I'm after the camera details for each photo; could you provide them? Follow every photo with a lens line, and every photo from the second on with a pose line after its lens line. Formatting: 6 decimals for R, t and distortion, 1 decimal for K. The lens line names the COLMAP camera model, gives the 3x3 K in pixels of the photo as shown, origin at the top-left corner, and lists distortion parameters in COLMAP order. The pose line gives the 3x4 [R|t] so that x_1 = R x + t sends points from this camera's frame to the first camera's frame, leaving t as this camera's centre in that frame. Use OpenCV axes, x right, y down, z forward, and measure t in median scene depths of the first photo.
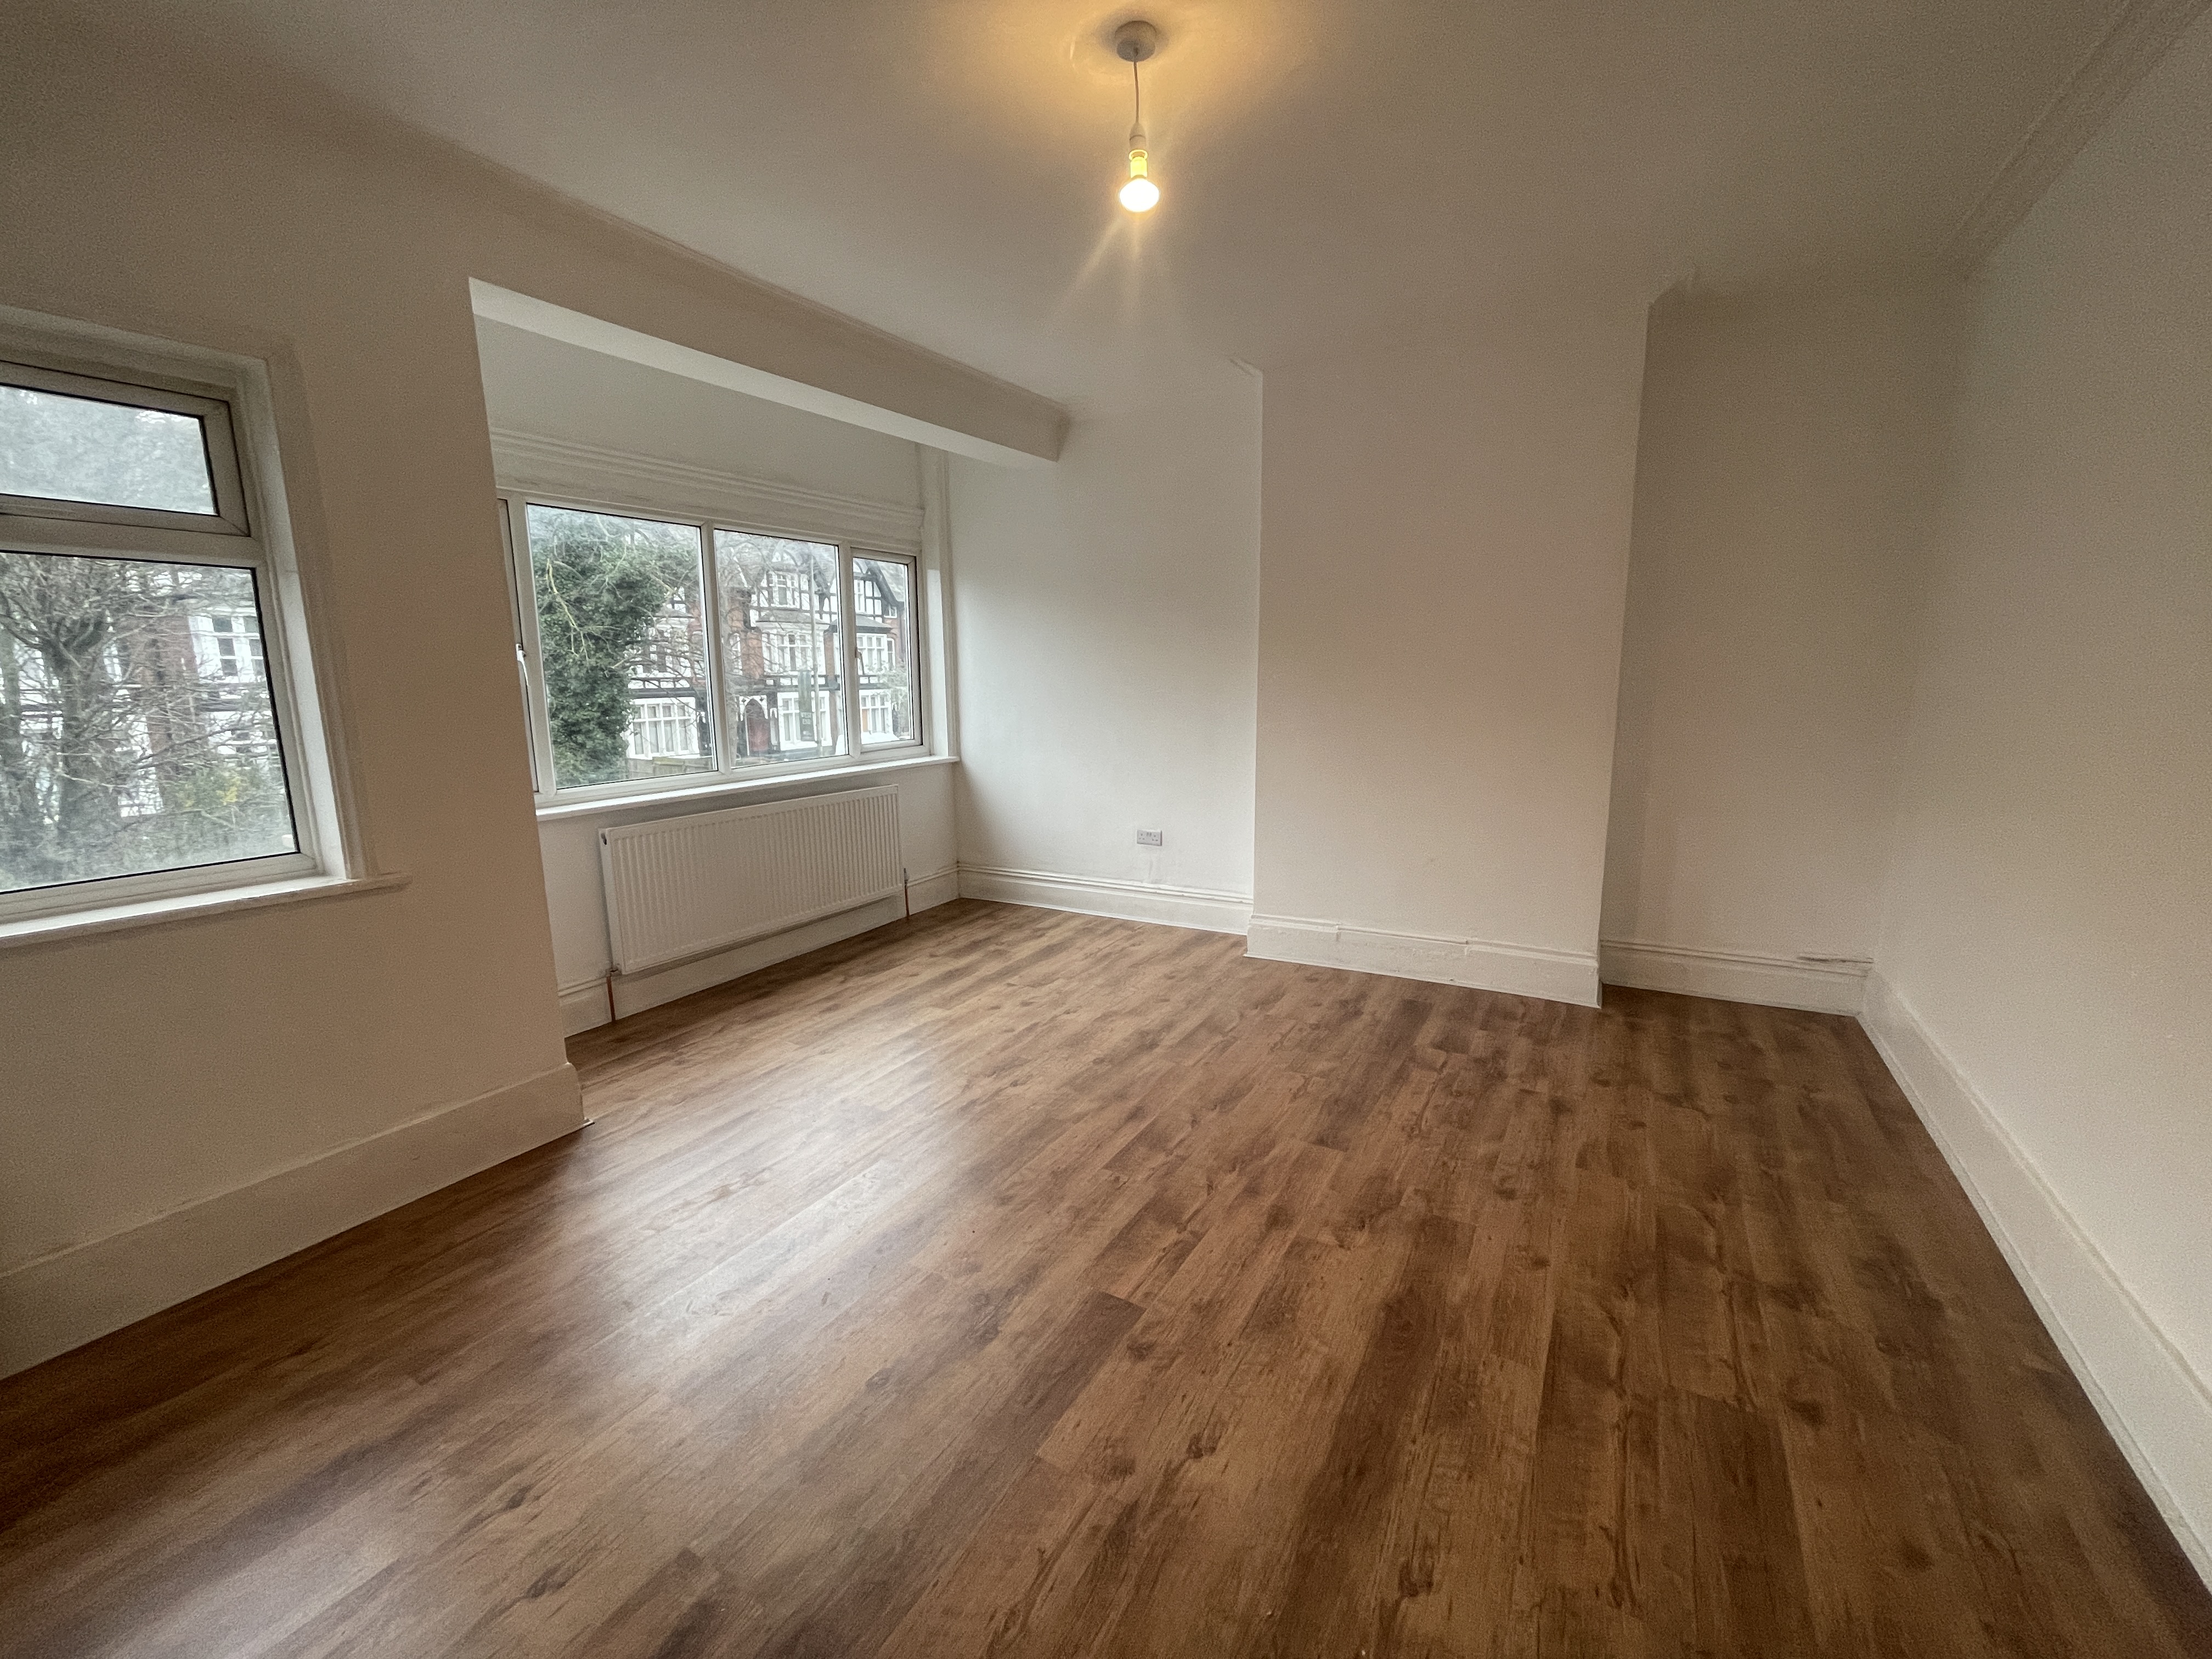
lens RADIAL K [[902.9, 0, 1106.0], [0, 902.9, 829.5], [0, 0, 1]] dist [0.000504, 0.000623]
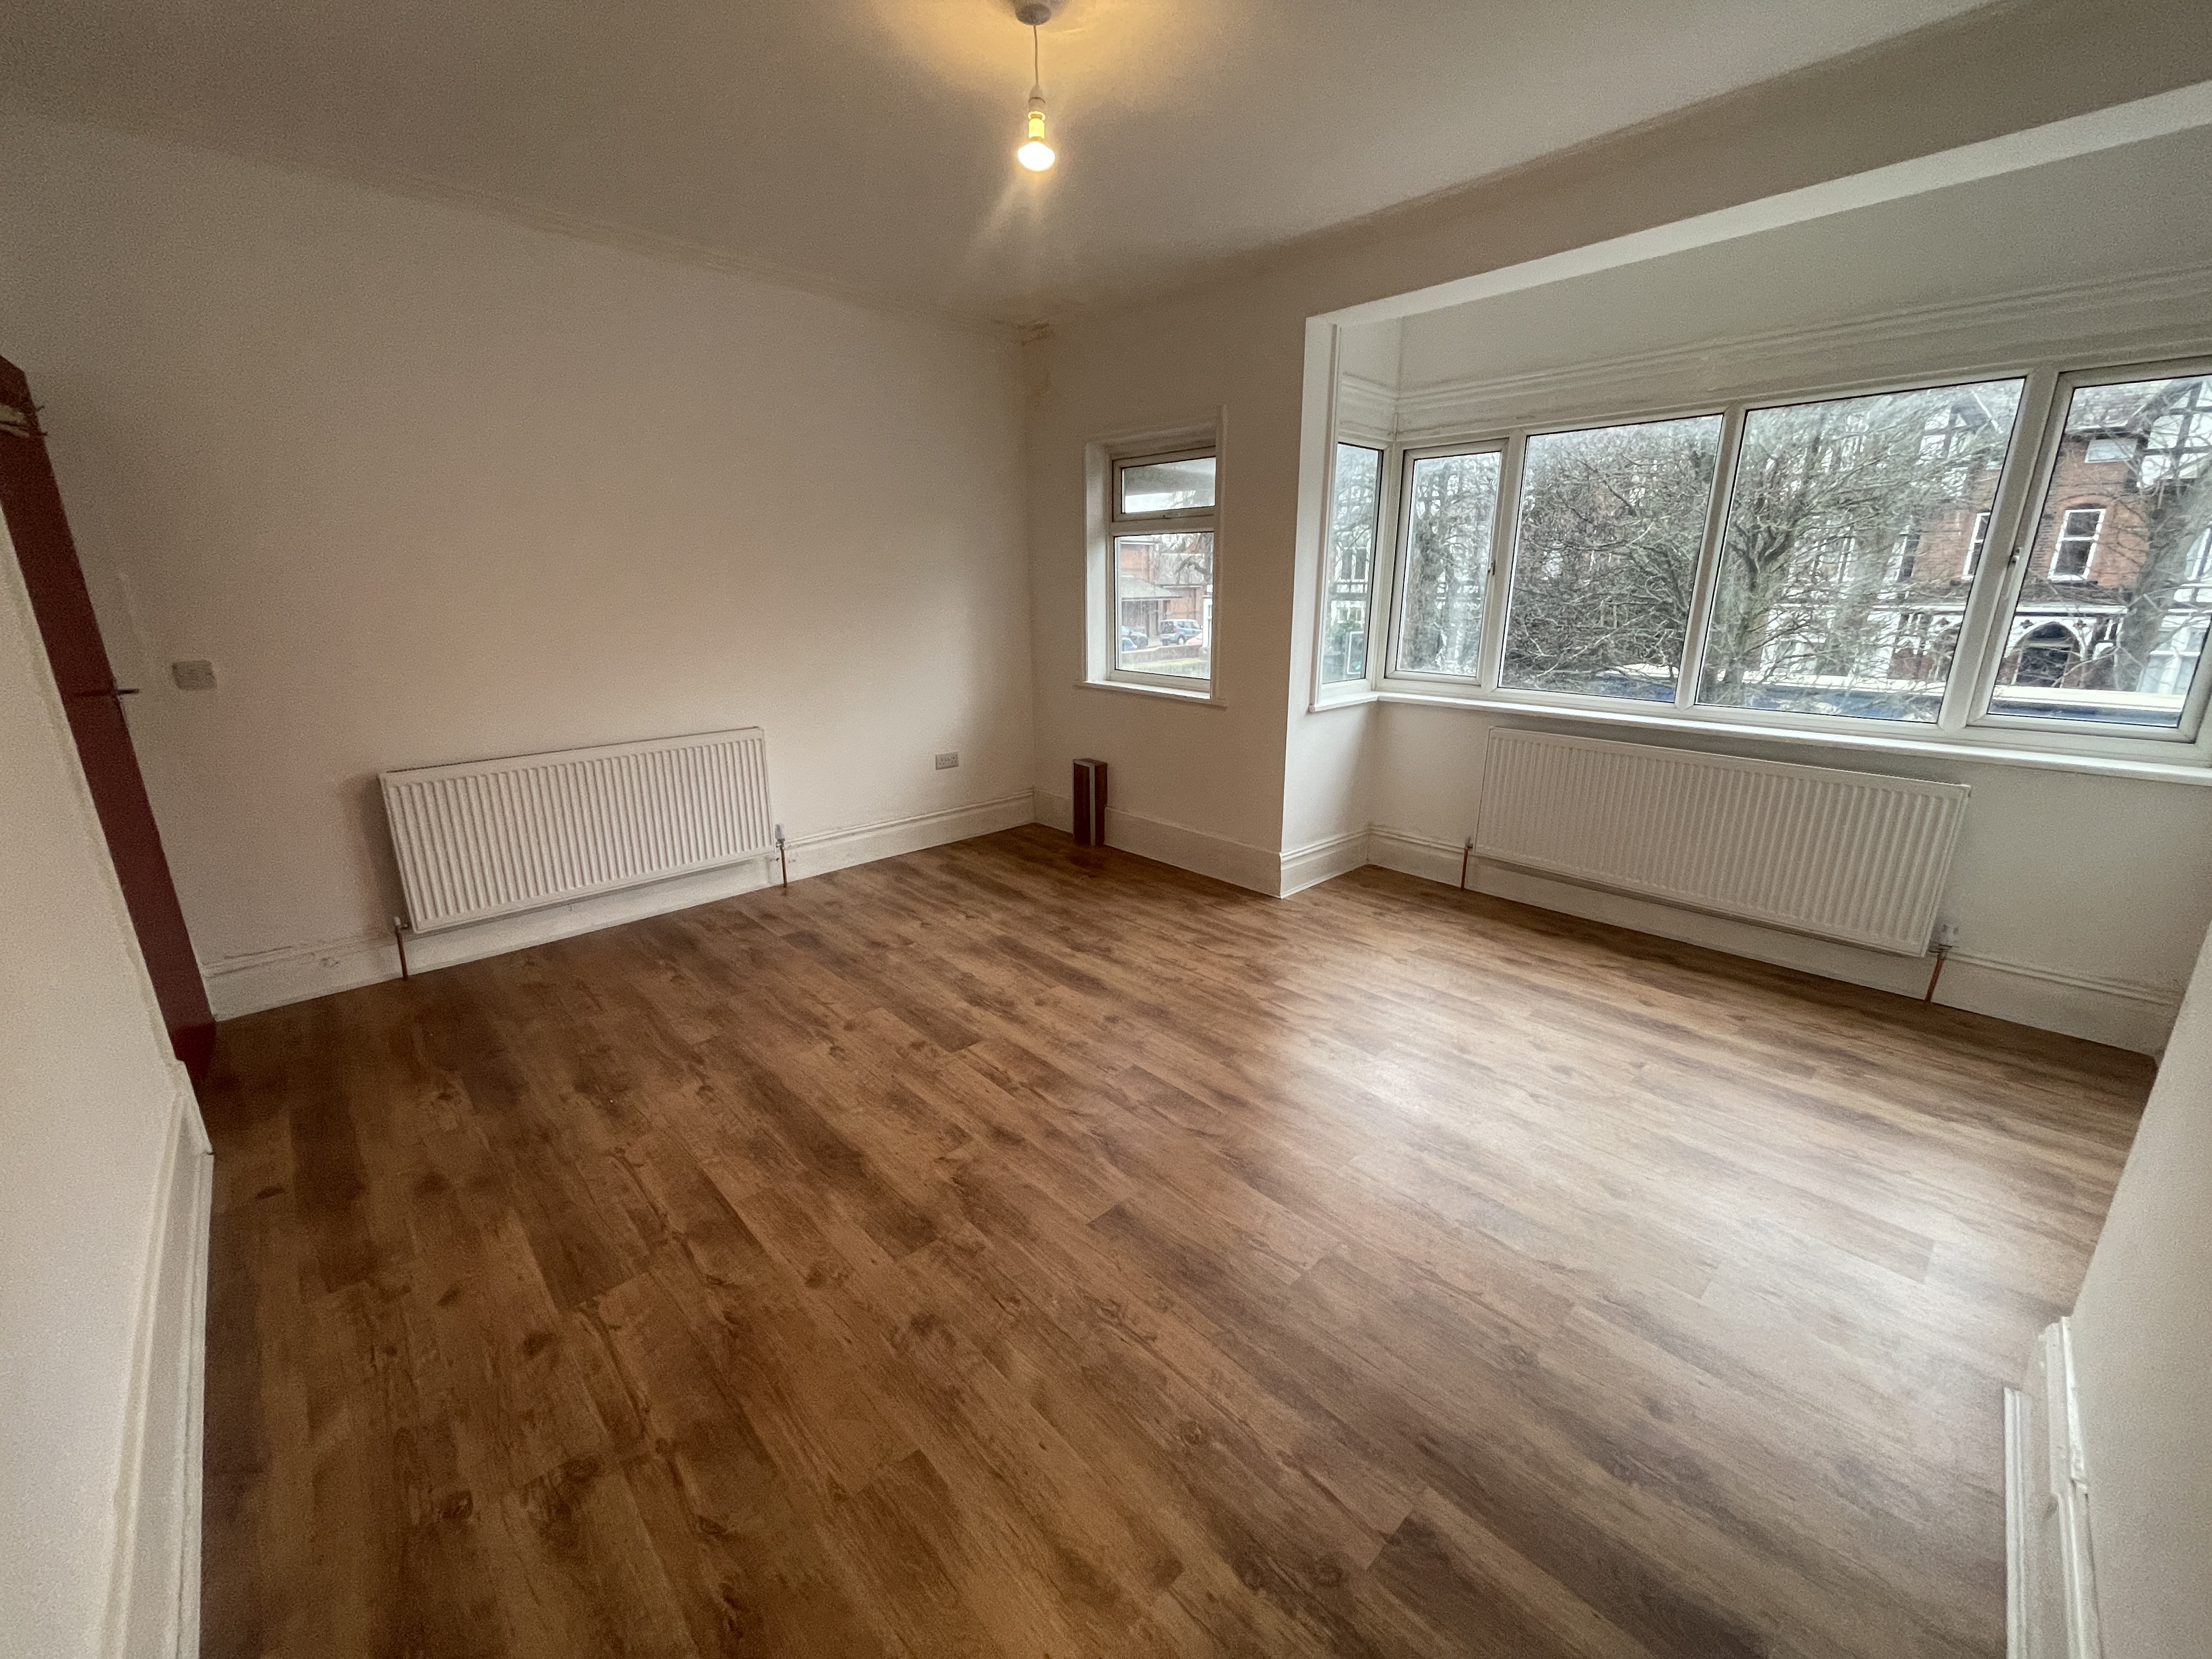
lens RADIAL K [[844.8, 0, 1110.5], [0, 844.8, 876.2], [0, 0, 1]] dist [-0.016973, 0.000061]
pose [[-0.271647, 0.326379, -0.905364, 0.805513], [-0.164684, 0.911099, 0.377858, -0.202730], [0.948202, 0.251743, -0.193748, 1.047142]]
